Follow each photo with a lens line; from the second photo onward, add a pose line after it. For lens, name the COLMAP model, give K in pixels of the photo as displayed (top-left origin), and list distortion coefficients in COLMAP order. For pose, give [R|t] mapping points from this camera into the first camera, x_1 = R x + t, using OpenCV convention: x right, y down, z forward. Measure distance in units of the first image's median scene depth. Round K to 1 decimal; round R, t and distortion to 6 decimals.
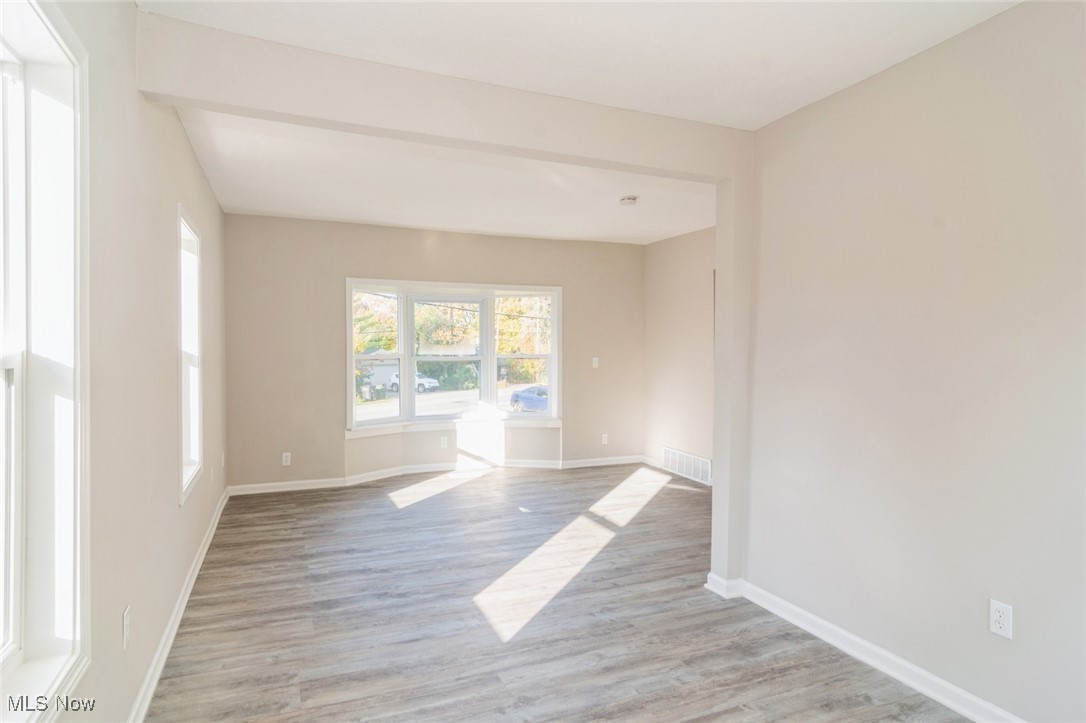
lens RADIAL K [[588.4, 0, 541.2], [0, 588.4, 356.9], [0, 0, 1]] dist [-0.000029, -0.000120]
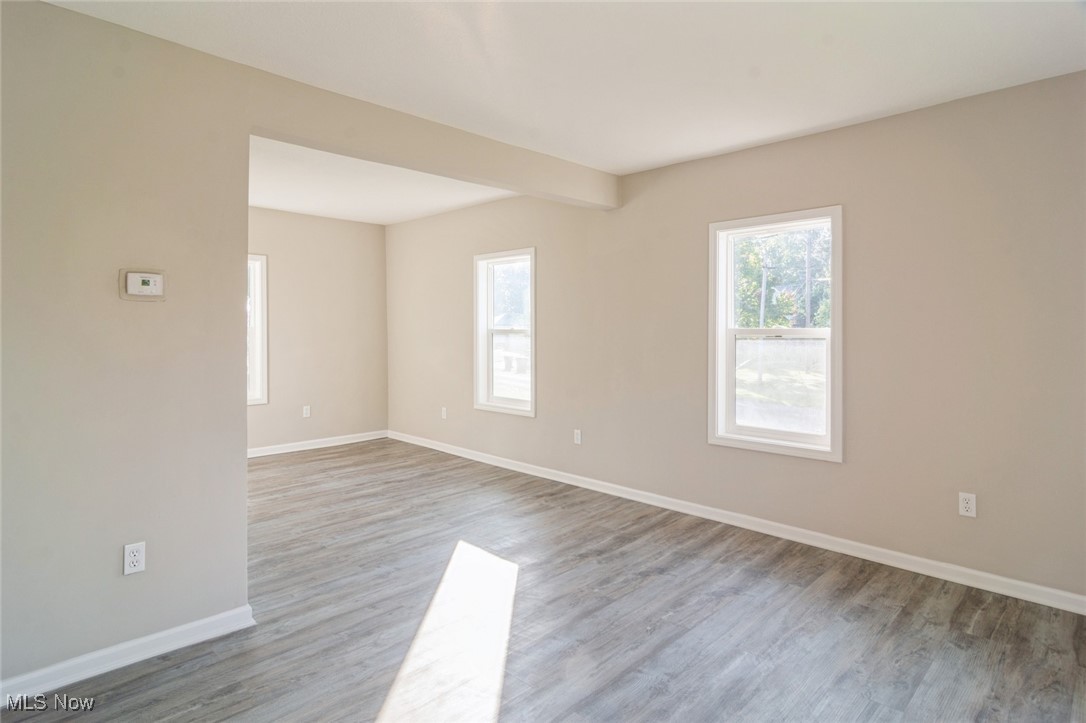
lens RADIAL K [[588.4, 0, 542.7], [0, 588.4, 356.6], [0, 0, 1]] dist [-0.000029, -0.000120]
pose [[-0.926746, 0.009947, -0.375556, 0.227145], [-0.010655, 0.998551, 0.052741, -0.008453], [0.375537, 0.052879, -0.925298, 1.956782]]
